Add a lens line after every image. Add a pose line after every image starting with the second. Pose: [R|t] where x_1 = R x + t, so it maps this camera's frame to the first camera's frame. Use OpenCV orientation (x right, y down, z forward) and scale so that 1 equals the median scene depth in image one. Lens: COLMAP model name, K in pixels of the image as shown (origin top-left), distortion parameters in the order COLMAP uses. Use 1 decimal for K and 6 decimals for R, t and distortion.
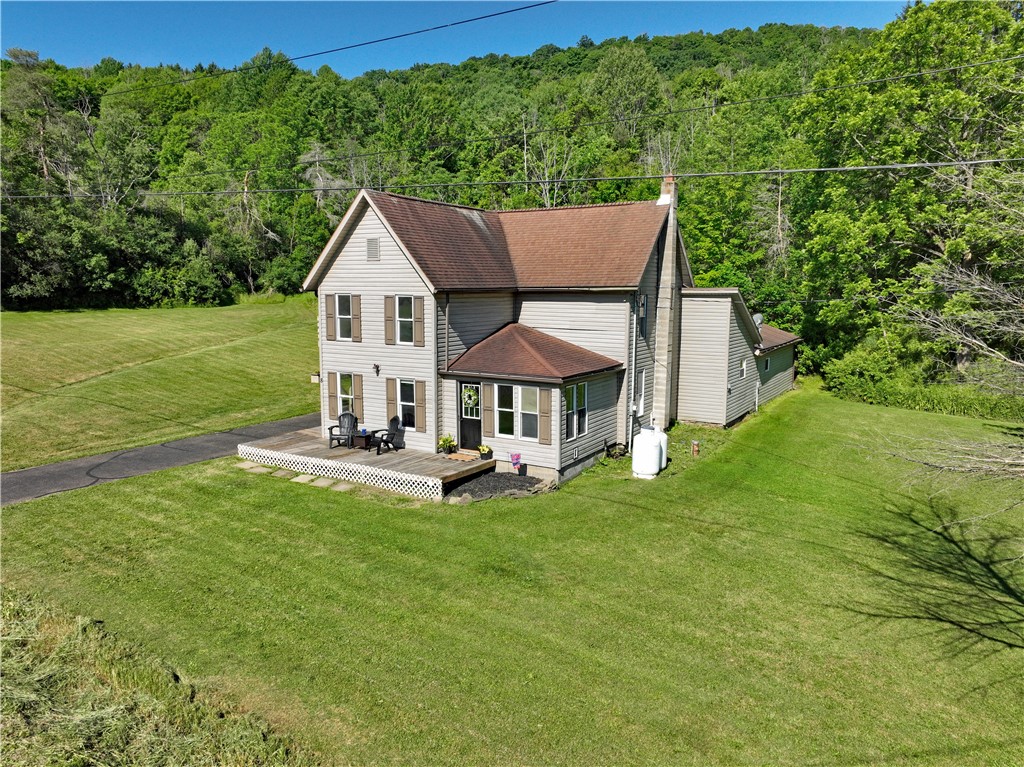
lens RADIAL K [[718.1, 0, 514.3], [0, 718.1, 381.1], [0, 0, 1]] dist [0.006006, 0.007984]
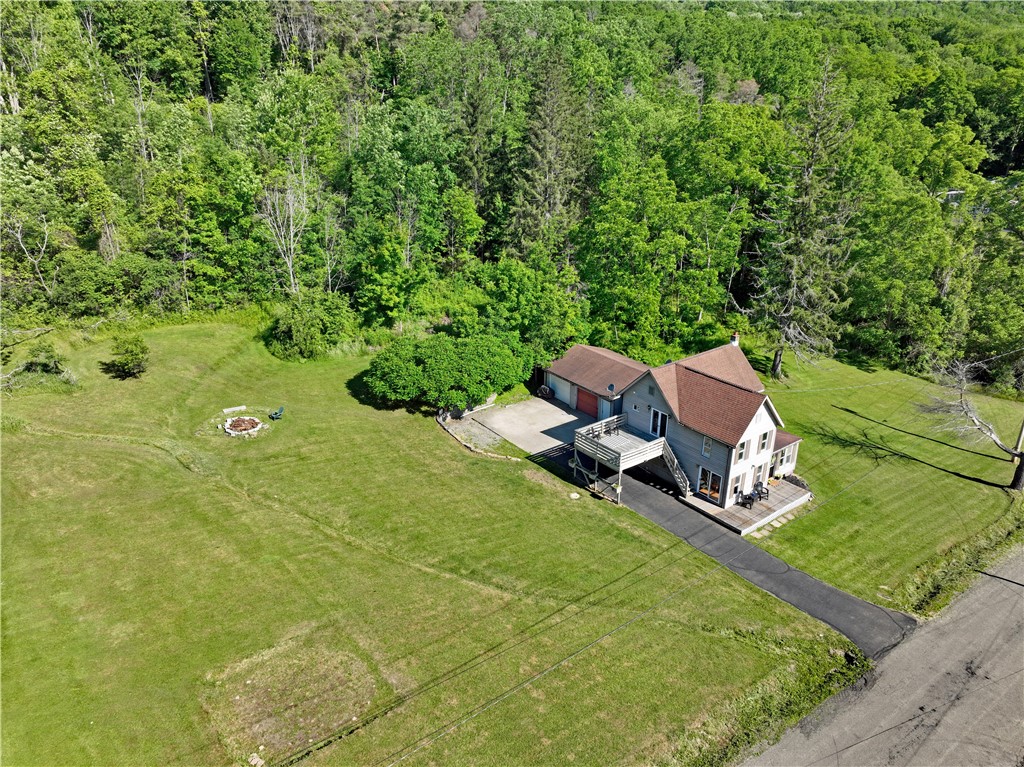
lens RADIAL K [[718.1, 0, 519.6], [0, 718.1, 382.0], [0, 0, 1]] dist [0.006006, 0.007984]
pose [[0.367447, -0.356208, 0.859126, -2.384816], [0.118154, 0.934142, 0.336777, -1.148390], [-0.922509, -0.022238, 0.385335, 0.869439]]
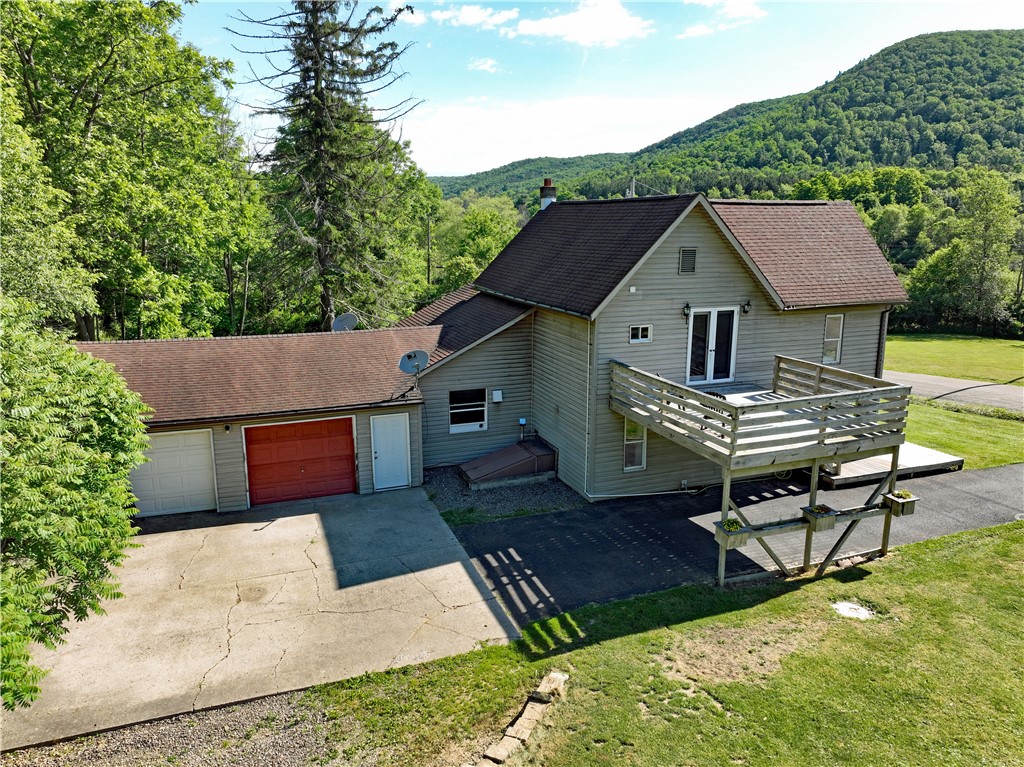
lens RADIAL K [[718.1, 0, 510.7], [0, 718.1, 382.9], [0, 0, 1]] dist [0.006006, 0.007984]
pose [[-0.783041, -0.139237, 0.606185, -0.519650], [0.077427, 0.945217, 0.317127, -0.402186], [-0.617132, 0.295259, -0.729363, 2.240299]]
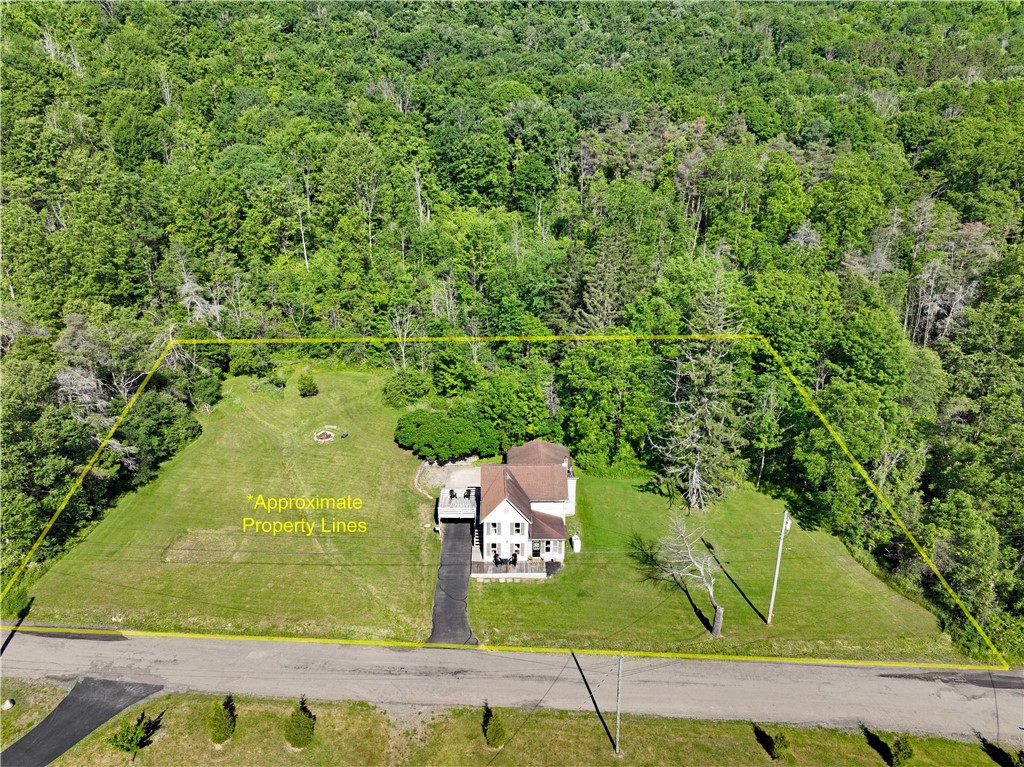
lens RADIAL K [[718.1, 0, 514.9], [0, 718.1, 375.6], [0, 0, 1]] dist [0.006006, 0.007984]
pose [[0.845854, -0.175835, 0.503599, -1.853654], [0.065088, 0.971074, 0.229734, -1.667027], [-0.529428, -0.161544, 0.832832, -1.850002]]
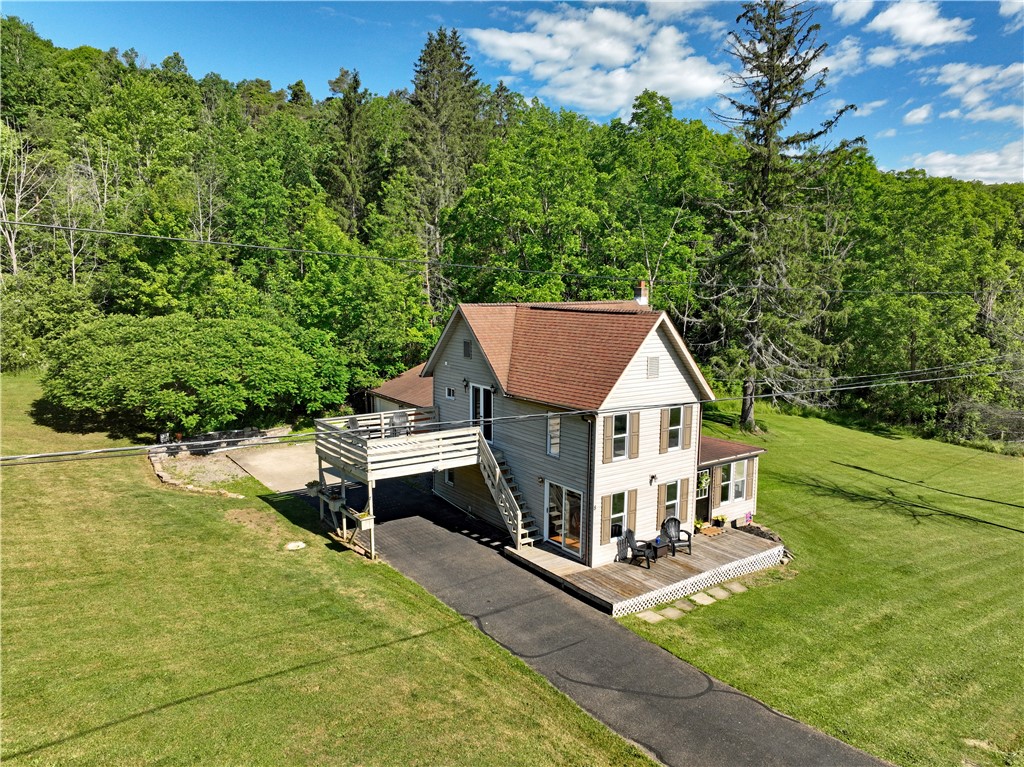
lens RADIAL K [[718.1, 0, 514.5], [0, 718.1, 386.3], [0, 0, 1]] dist [0.006006, 0.007984]
pose [[0.398859, -0.135233, 0.906986, -1.276126], [0.115355, 0.988609, 0.096674, -0.291680], [-0.909728, 0.066066, 0.409915, 0.792985]]
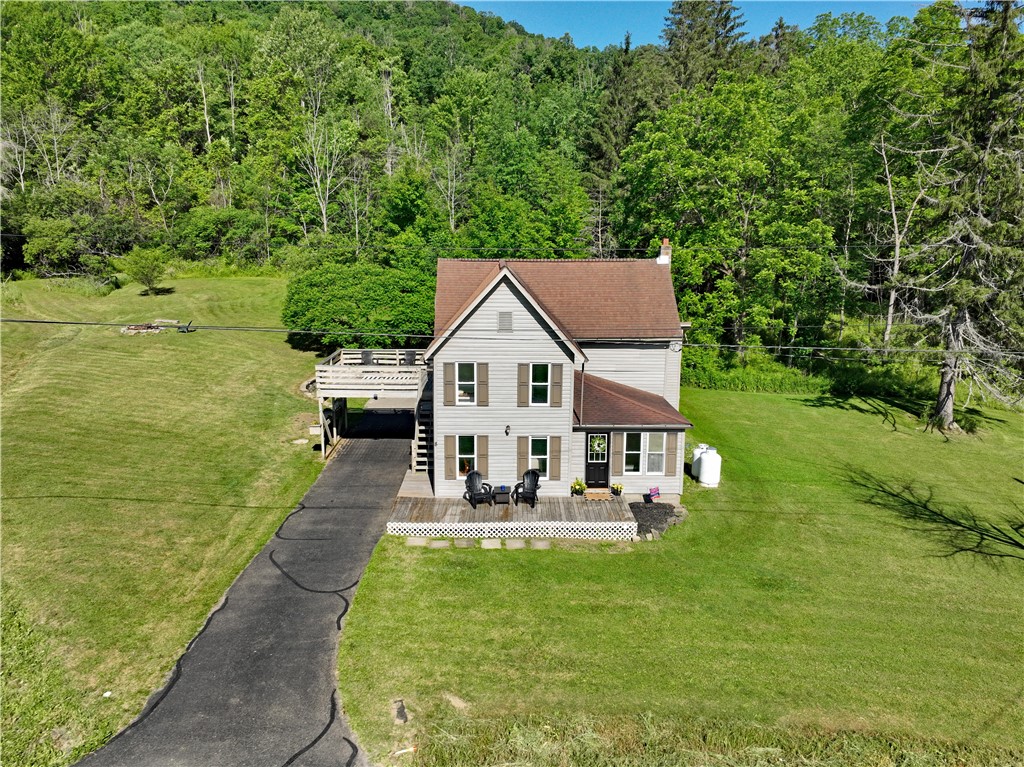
lens RADIAL K [[718.1, 0, 514.7], [0, 718.1, 383.7], [0, 0, 1]] dist [0.006006, 0.007984]
pose [[0.849546, -0.105627, 0.516831, -0.785733], [0.066925, 0.993413, 0.093019, -0.198670], [-0.523251, -0.044435, 0.851019, 0.073432]]
